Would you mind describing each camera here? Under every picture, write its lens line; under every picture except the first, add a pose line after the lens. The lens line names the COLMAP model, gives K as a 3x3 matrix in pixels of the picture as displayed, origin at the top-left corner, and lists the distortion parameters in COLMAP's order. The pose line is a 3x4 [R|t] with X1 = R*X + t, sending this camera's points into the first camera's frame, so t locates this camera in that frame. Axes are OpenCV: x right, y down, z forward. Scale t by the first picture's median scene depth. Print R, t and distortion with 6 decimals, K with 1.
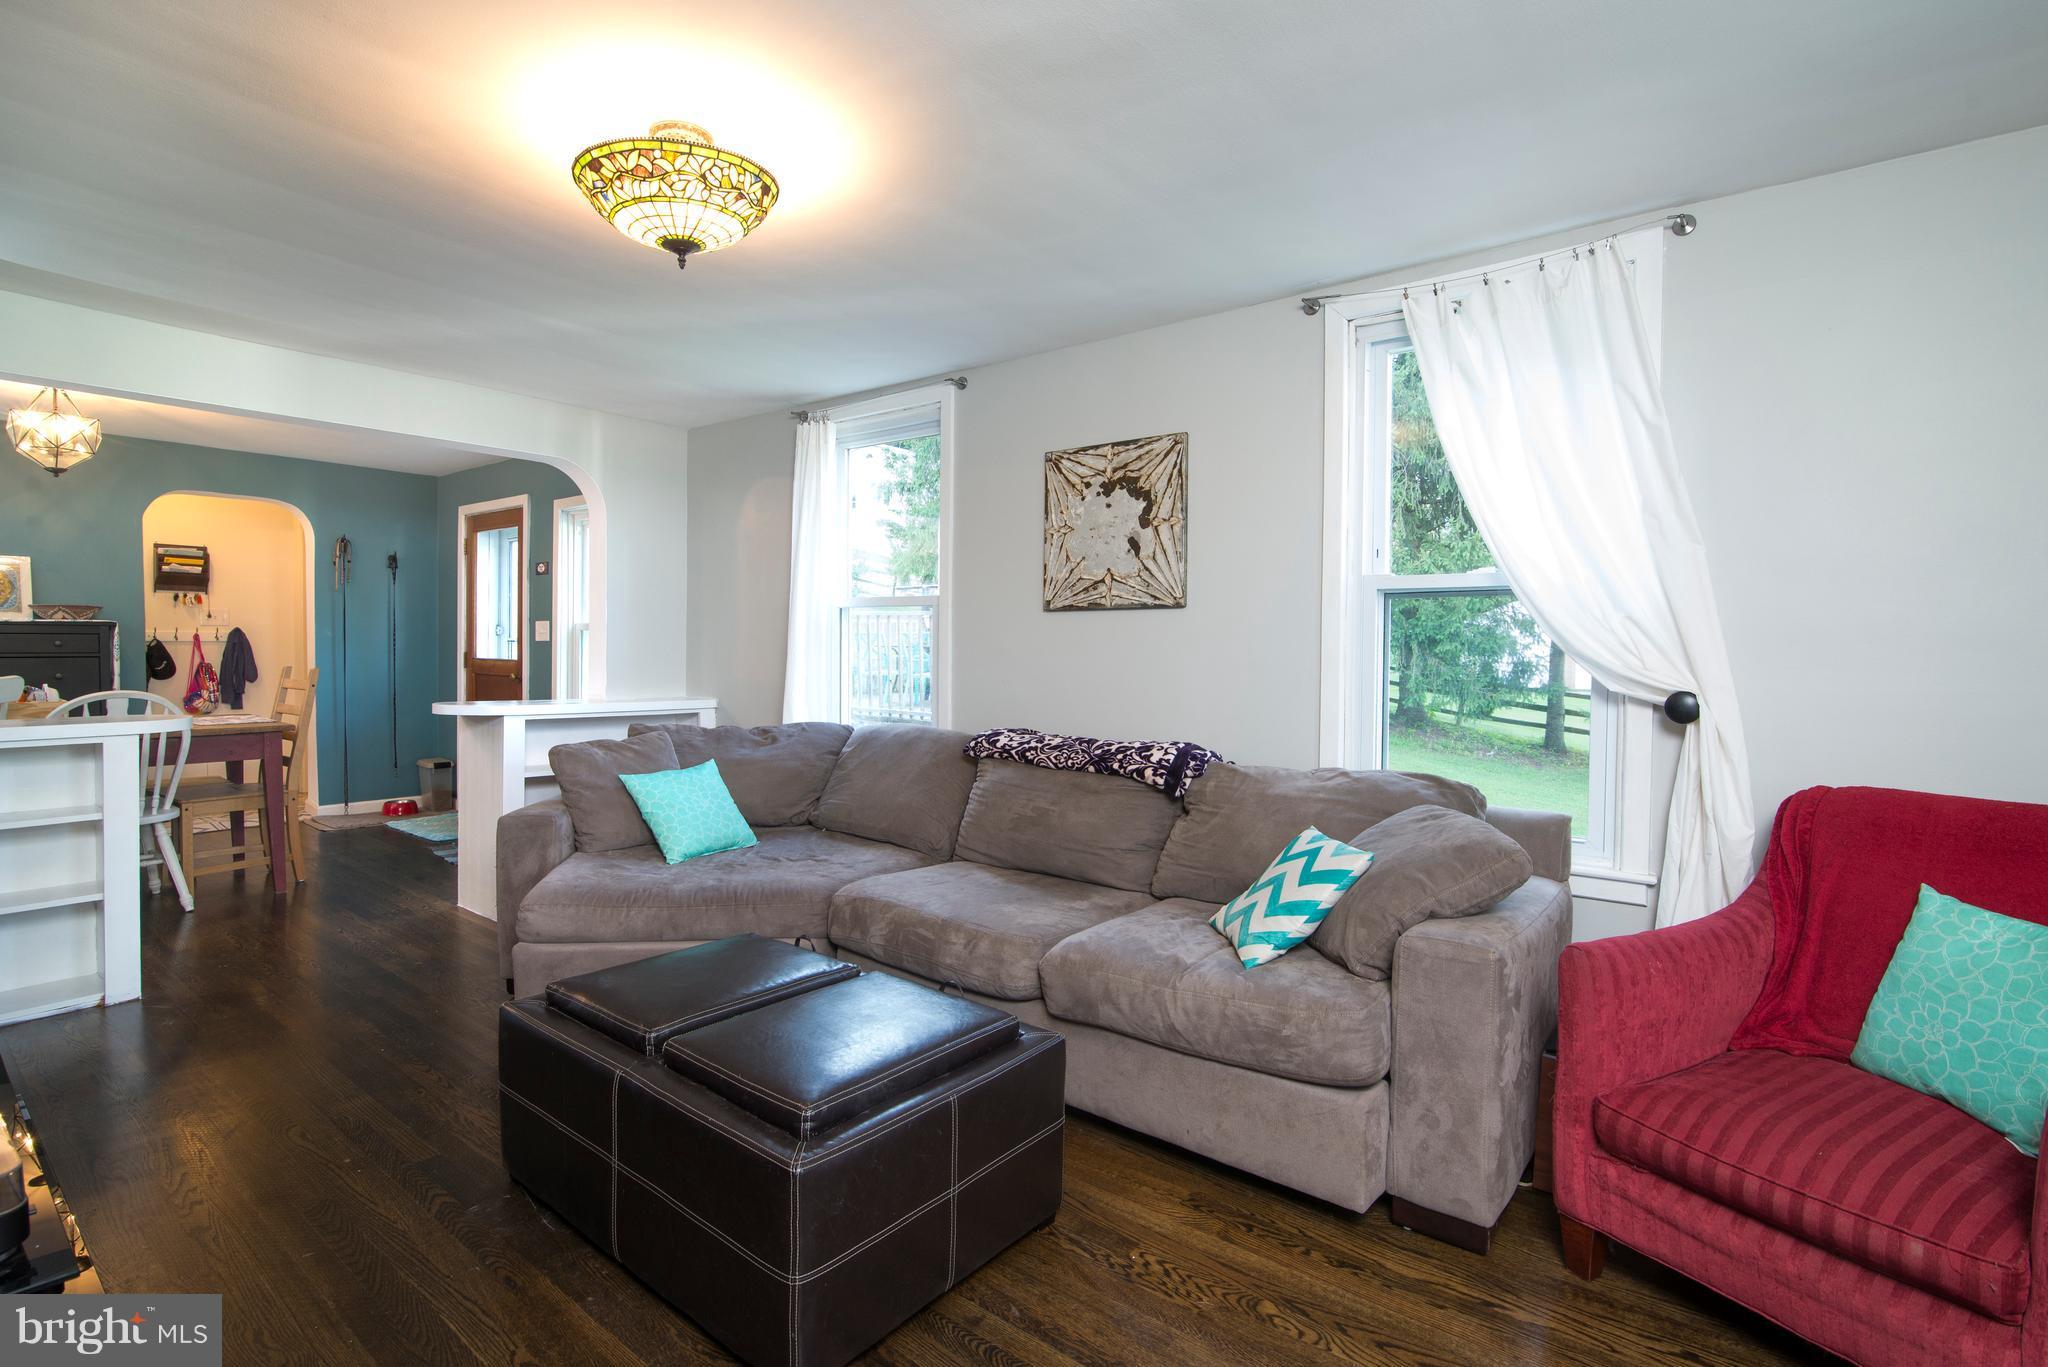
lens RADIAL K [[952.2, 0, 1043.5], [0, 952.2, 674.0], [0, 0, 1]] dist [-0.014399, 0.000162]
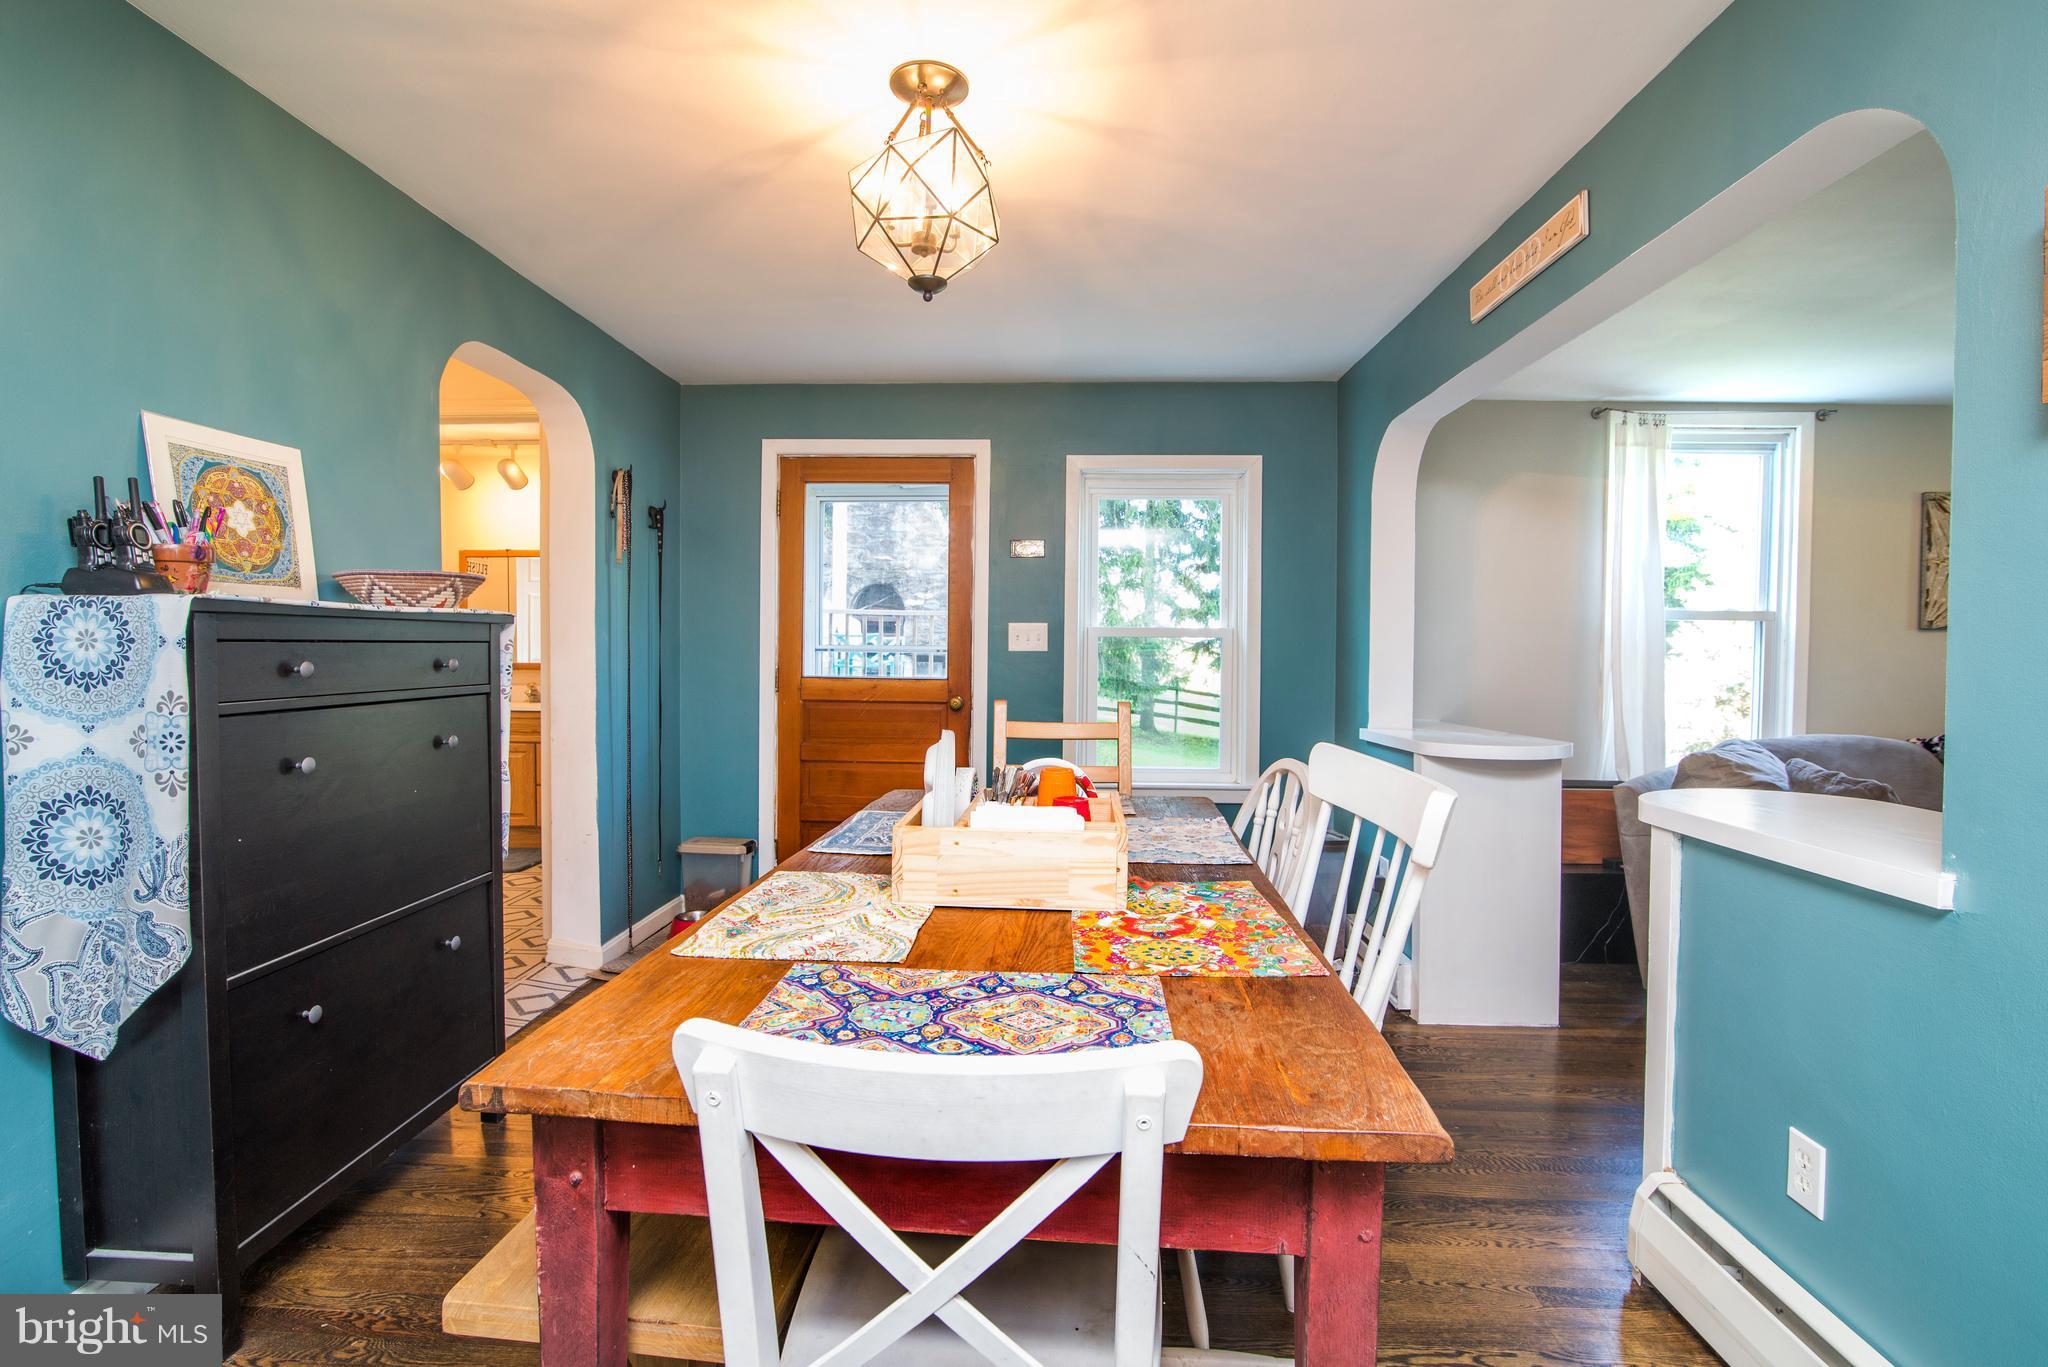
lens RADIAL K [[952.2, 0, 1043.5], [0, 952.2, 674.0], [0, 0, 1]] dist [-0.014399, 0.000162]
pose [[0.819705, -0.015616, 0.572573, -0.891775], [0.014935, 0.999871, 0.005888, -0.020409], [-0.572591, 0.003725, 0.819832, 0.391153]]
